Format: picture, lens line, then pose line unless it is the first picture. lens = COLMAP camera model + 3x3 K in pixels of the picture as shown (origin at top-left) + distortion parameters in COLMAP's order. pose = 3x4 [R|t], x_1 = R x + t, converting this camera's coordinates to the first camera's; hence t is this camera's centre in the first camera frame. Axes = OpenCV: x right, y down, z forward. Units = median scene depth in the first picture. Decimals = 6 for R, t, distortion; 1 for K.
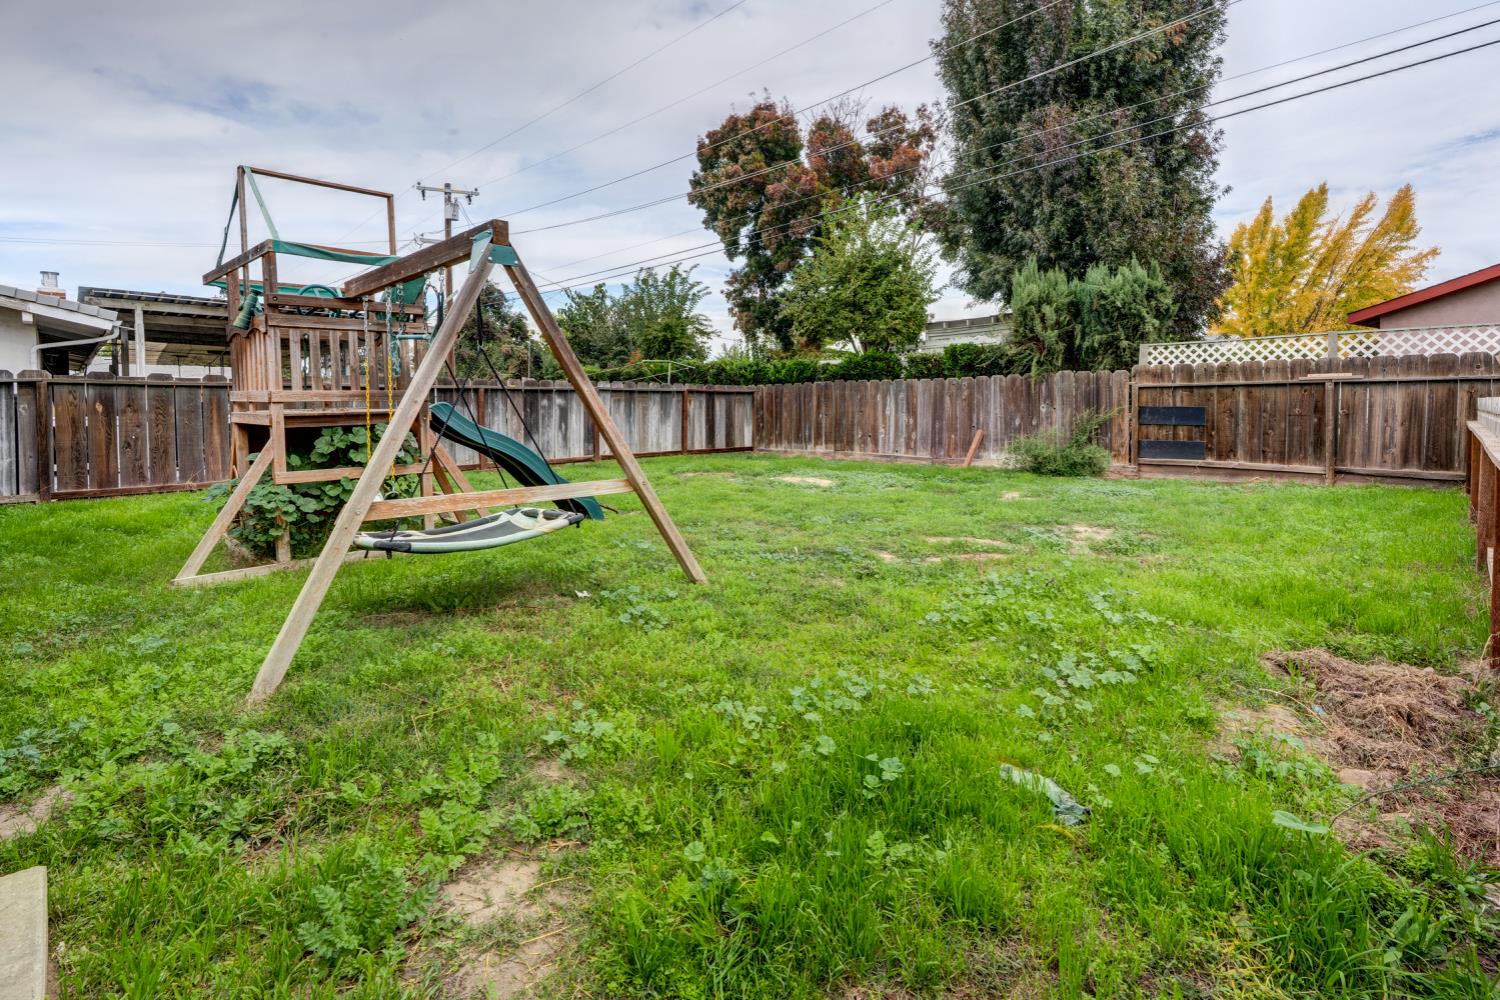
lens RADIAL K [[706.7, 0, 751.0], [0, 706.7, 433.3], [0, 0, 1]] dist [-0.012071, 0.005286]
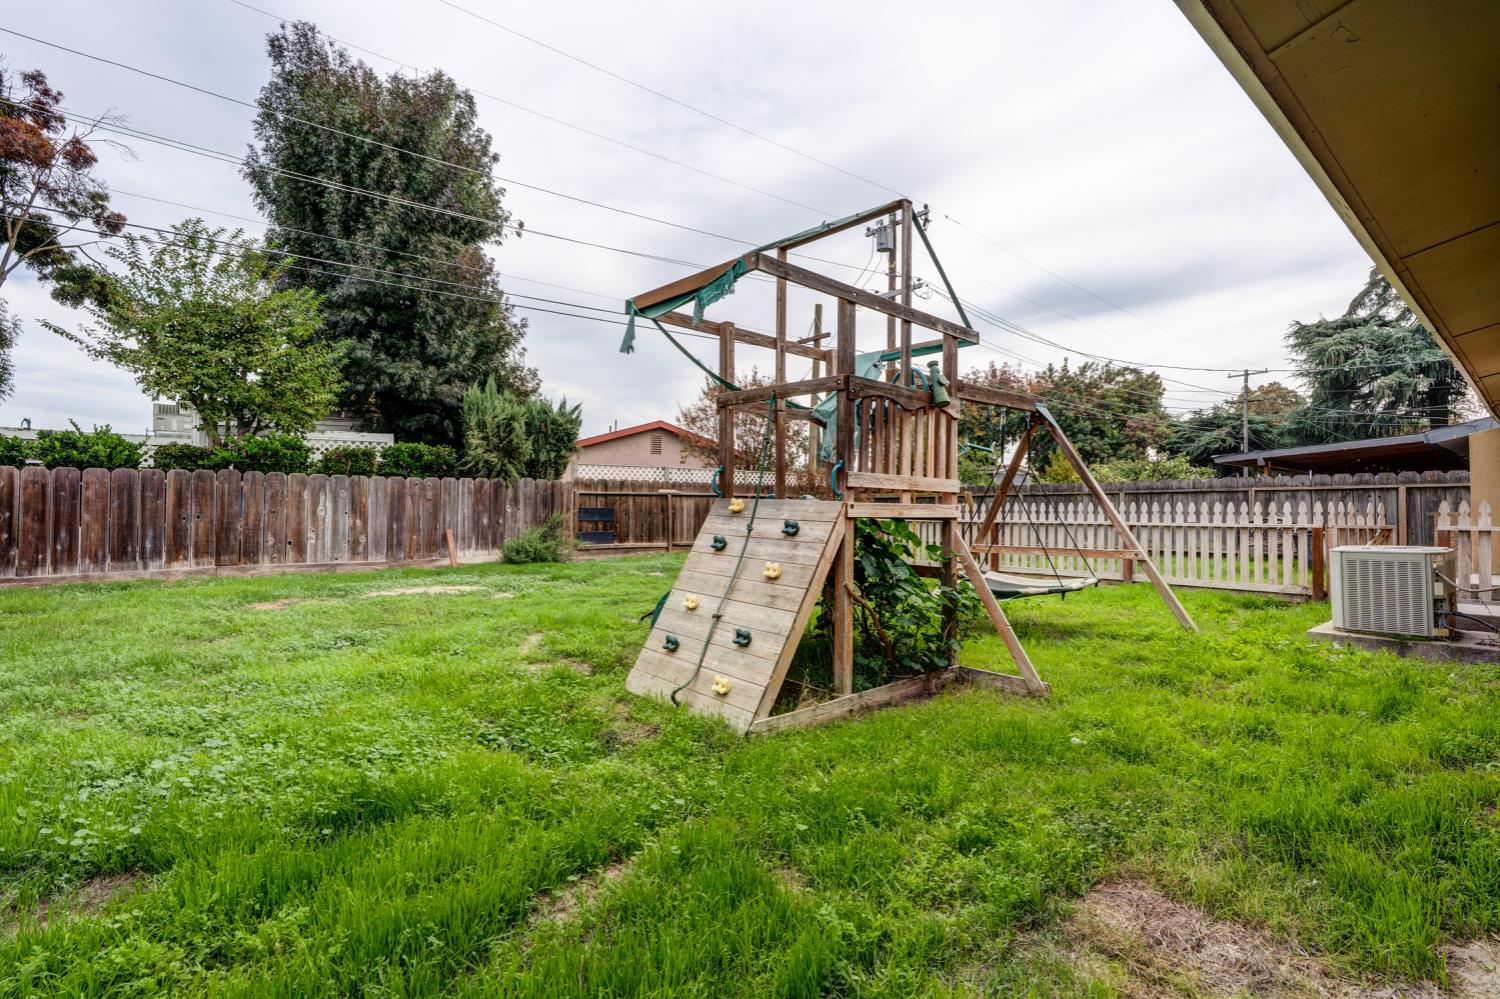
lens RADIAL K [[706.7, 0, 748.0], [0, 706.7, 502.5], [0, 0, 1]] dist [-0.012071, 0.005286]
pose [[0.078241, 0.015097, 0.996820, -0.604050], [0.035938, 0.999193, -0.017954, -0.008958], [-0.996287, 0.037228, 0.077635, 0.431763]]
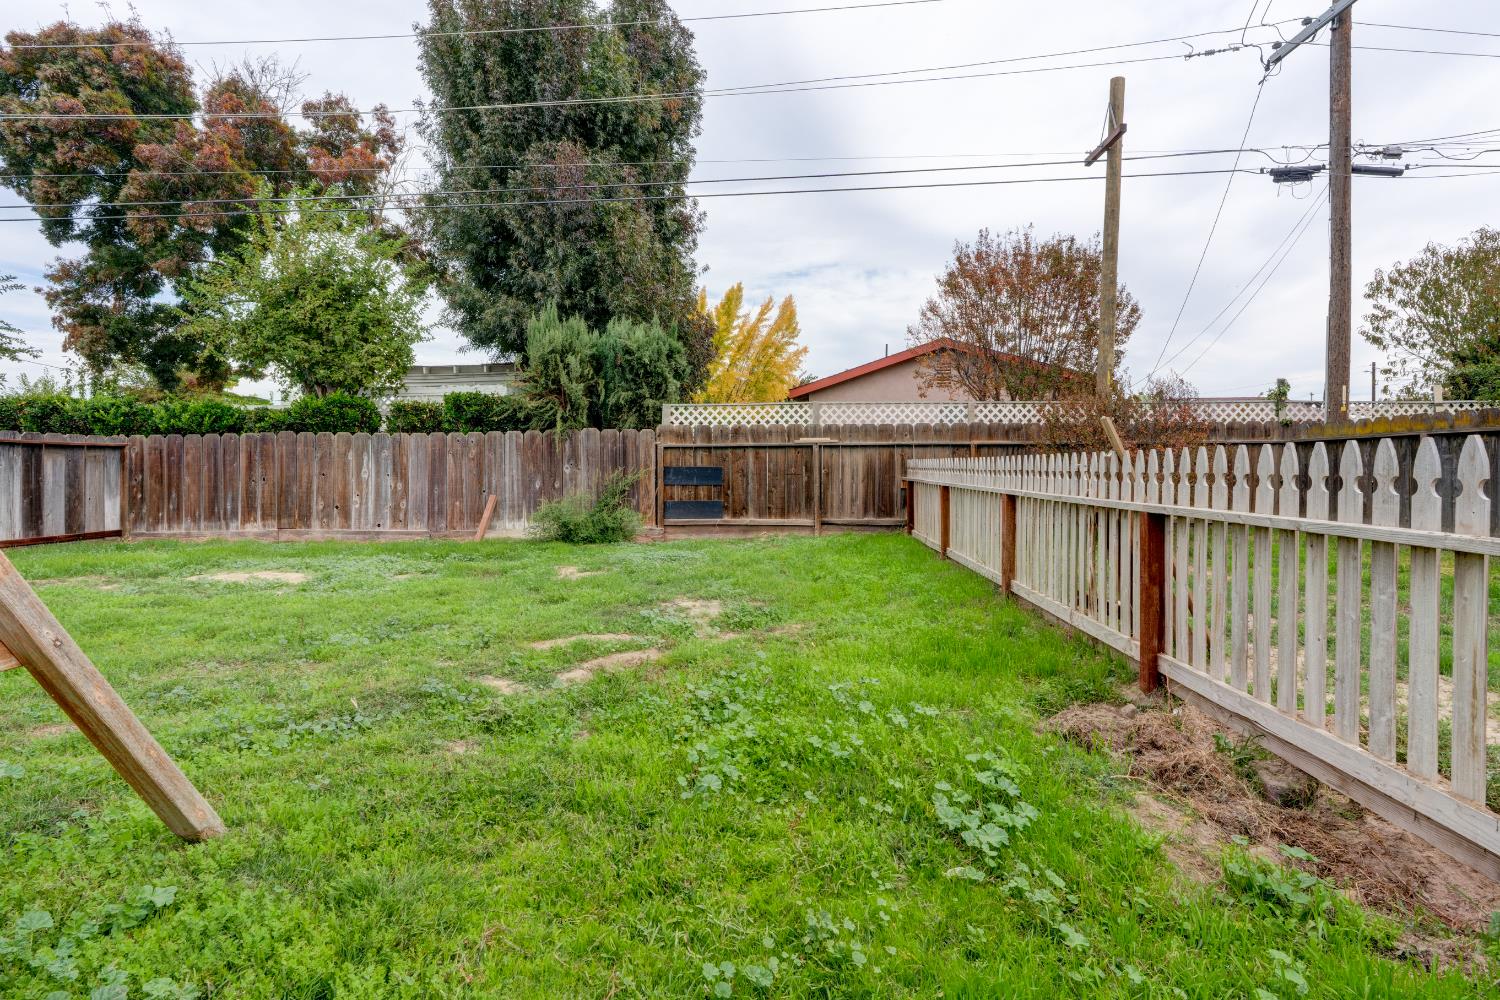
lens RADIAL K [[743.0, 0, 770.6], [0, 743.0, 466.3], [0, 0, 1]] dist [-0.000237, 0.002410]
pose [[0.726360, 0.000834, 0.687314, -0.041275], [0.028159, 0.999124, -0.030971, -0.001819], [-0.686737, 0.041850, 0.725700, 0.111117]]
